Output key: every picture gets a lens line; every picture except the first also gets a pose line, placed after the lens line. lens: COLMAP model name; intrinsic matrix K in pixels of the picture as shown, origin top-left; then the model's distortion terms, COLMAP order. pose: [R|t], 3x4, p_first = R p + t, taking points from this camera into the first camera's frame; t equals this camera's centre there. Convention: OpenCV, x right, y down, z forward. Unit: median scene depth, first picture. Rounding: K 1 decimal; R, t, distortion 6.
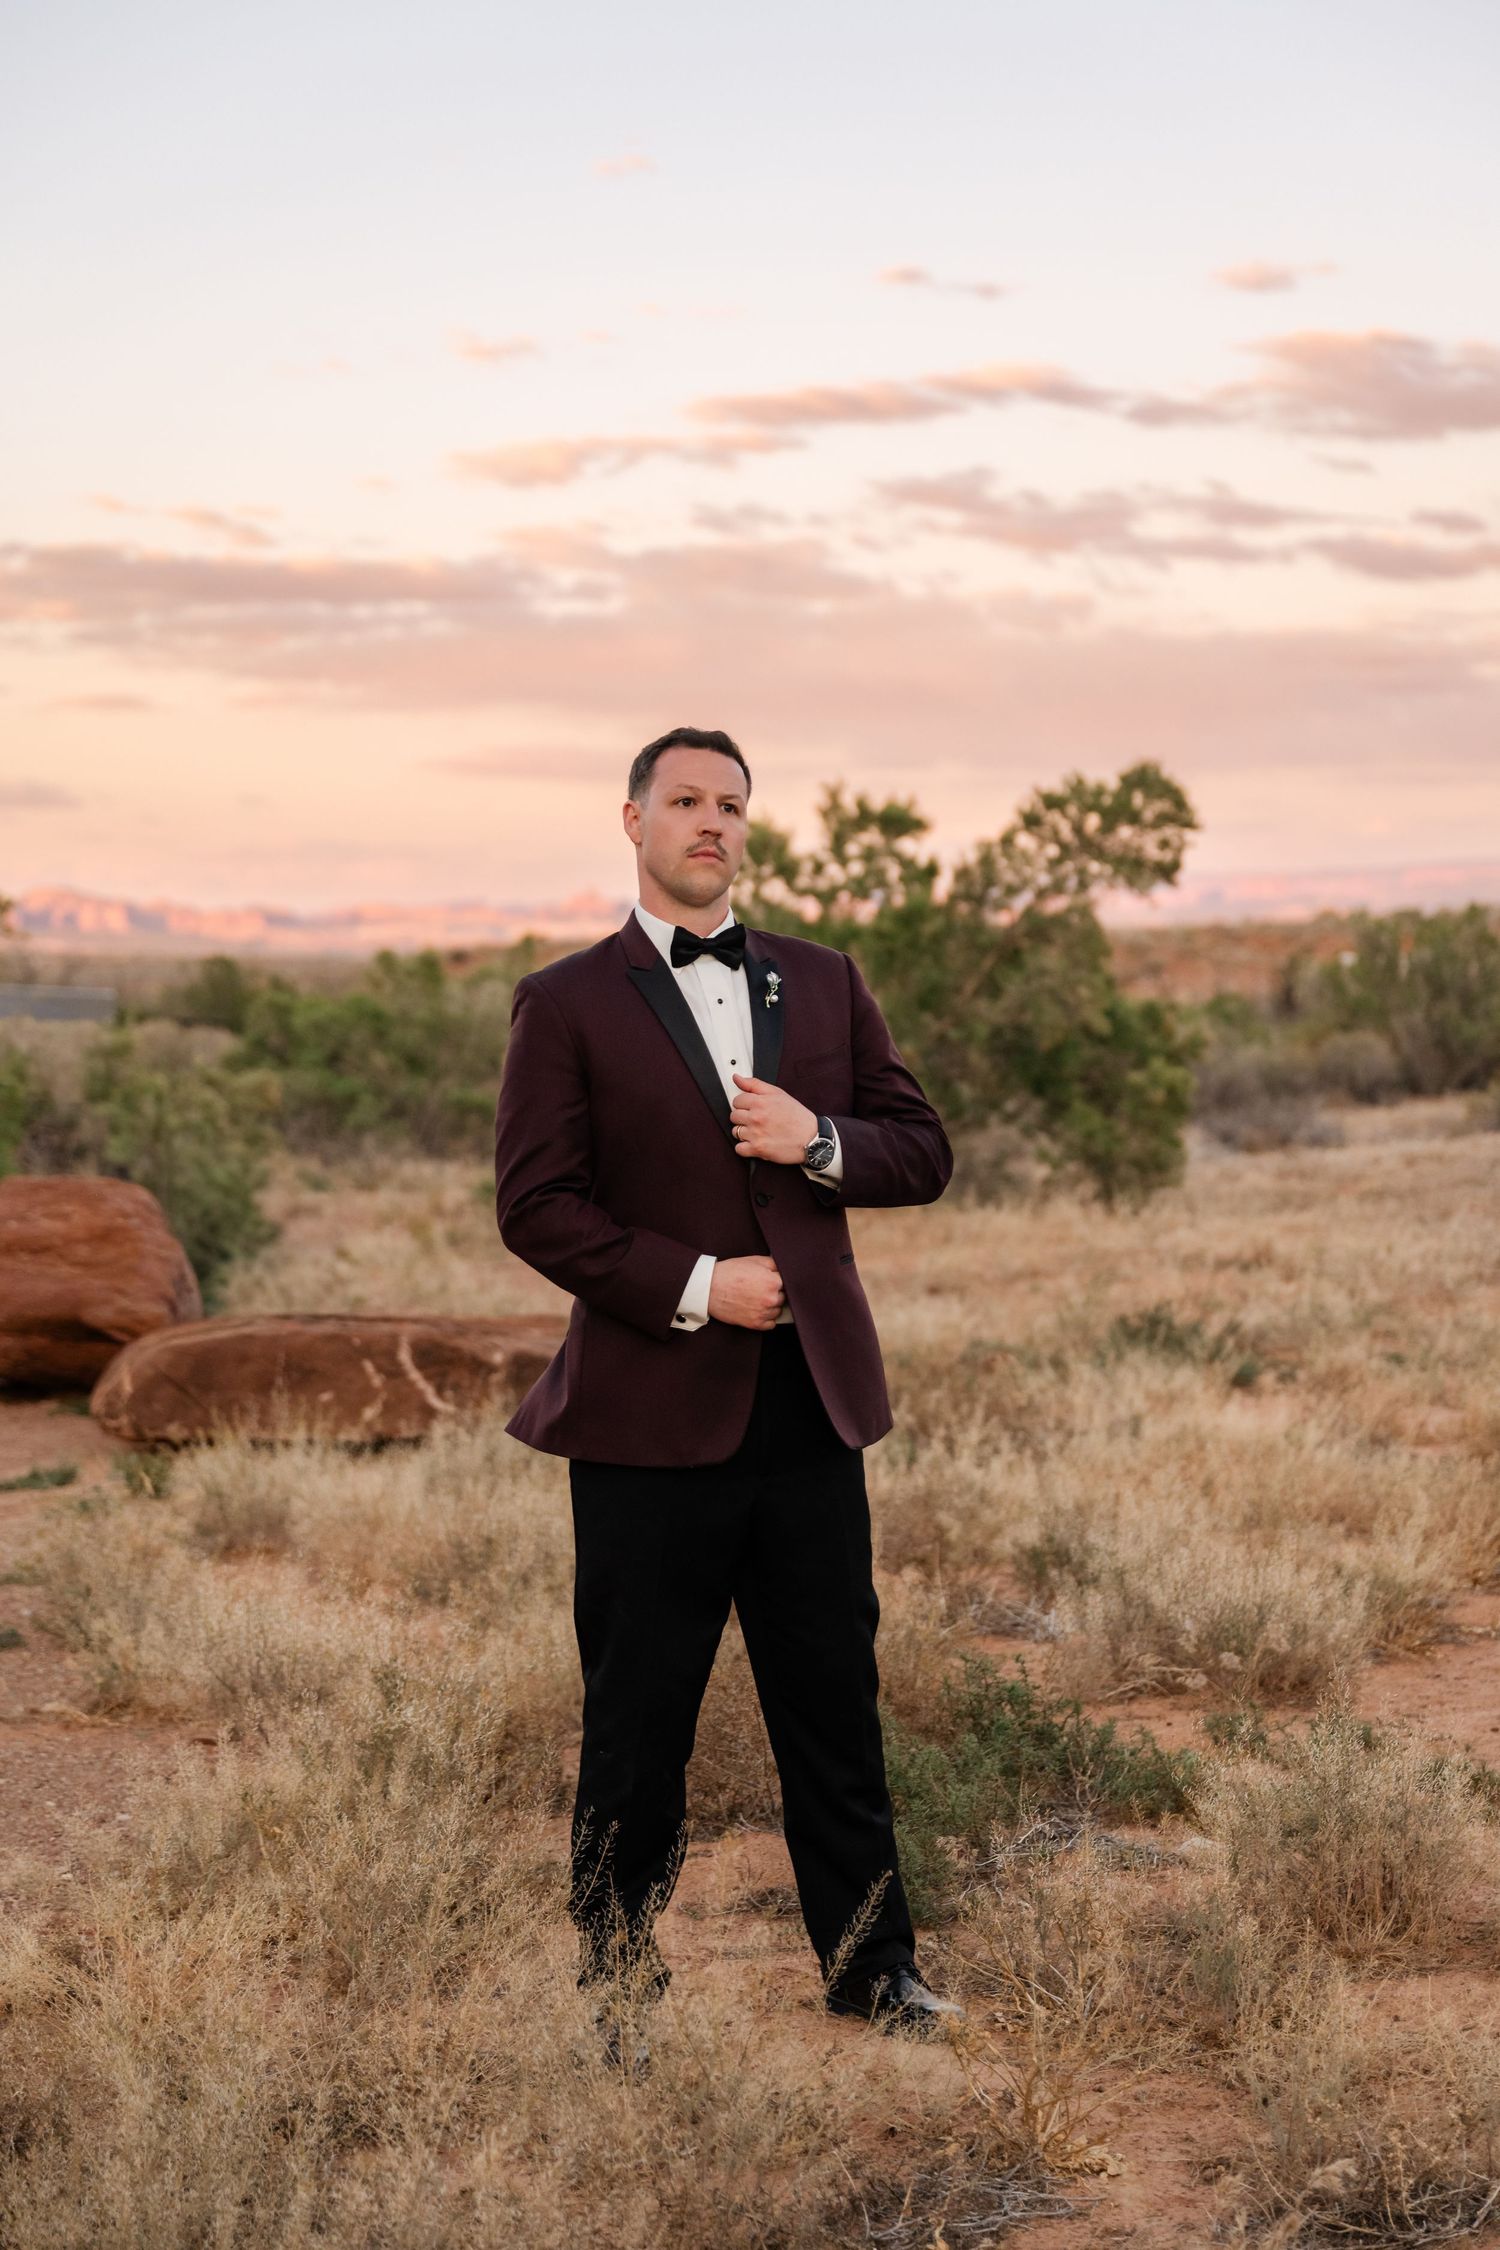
lens RADIAL K [[4245.0, 0, 765.6], [0, 4245.0, 1127.5], [0, 0, 1]] dist [-0.113418, 0.000000]
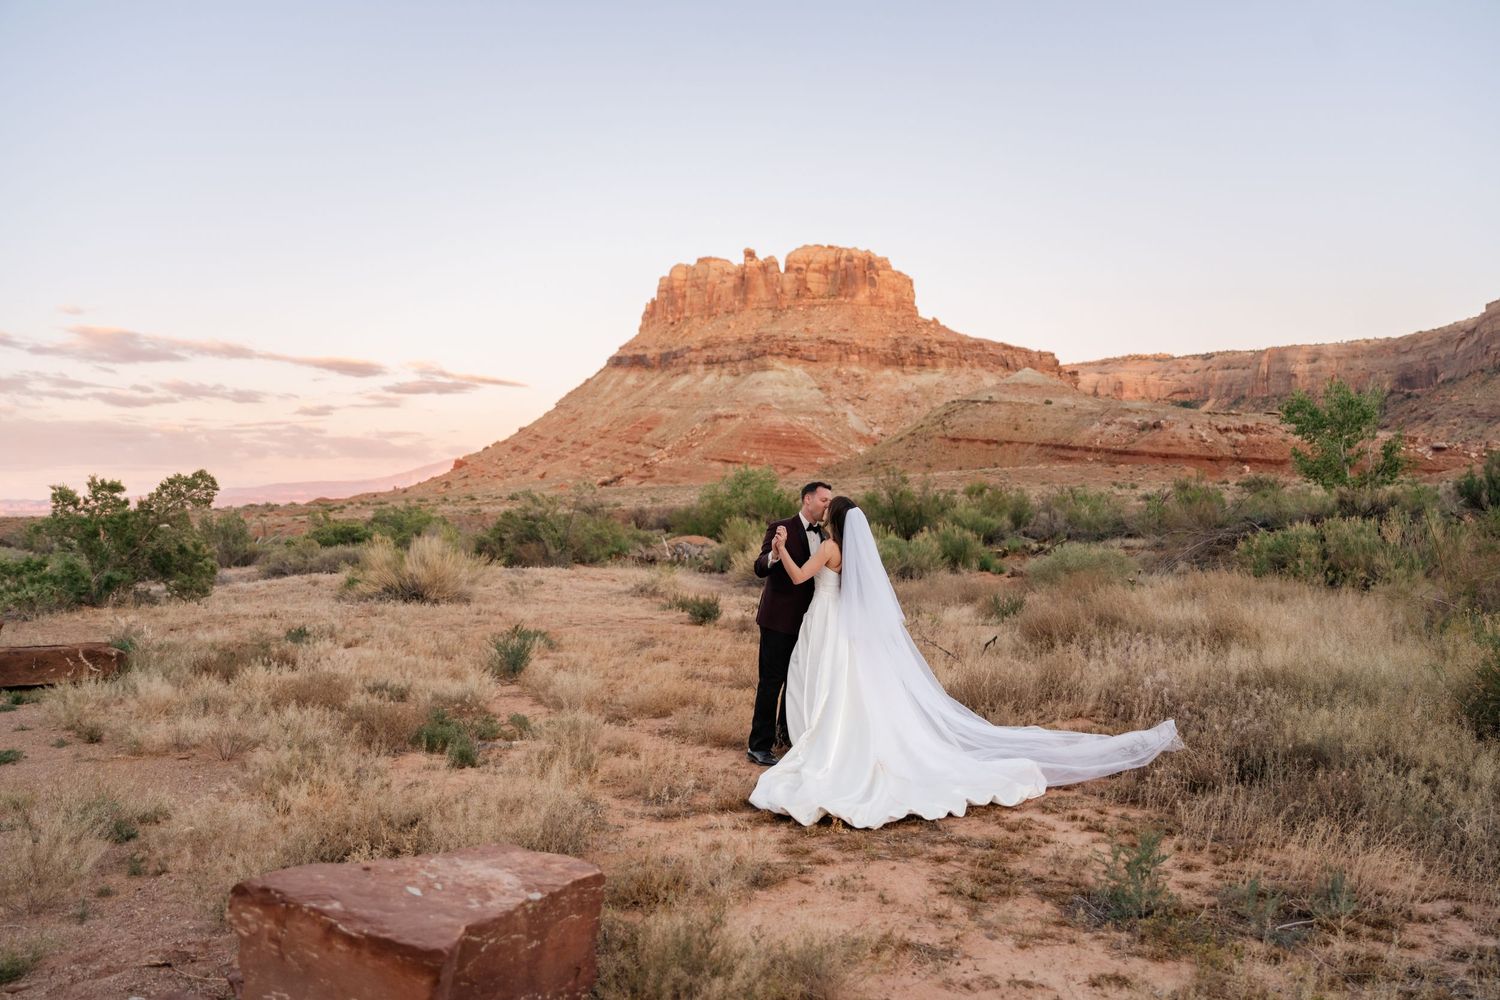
lens RADIAL K [[1219.6, 0, 747.9], [0, 1219.6, 506.9], [0, 0, 1]] dist [-0.006512, 0.014320]
pose [[0.815265, -0.006272, 0.579054, -0.115287], [0.036720, 0.998489, -0.040884, -0.001579], [-0.577923, 0.054594, 0.814264, -0.035563]]
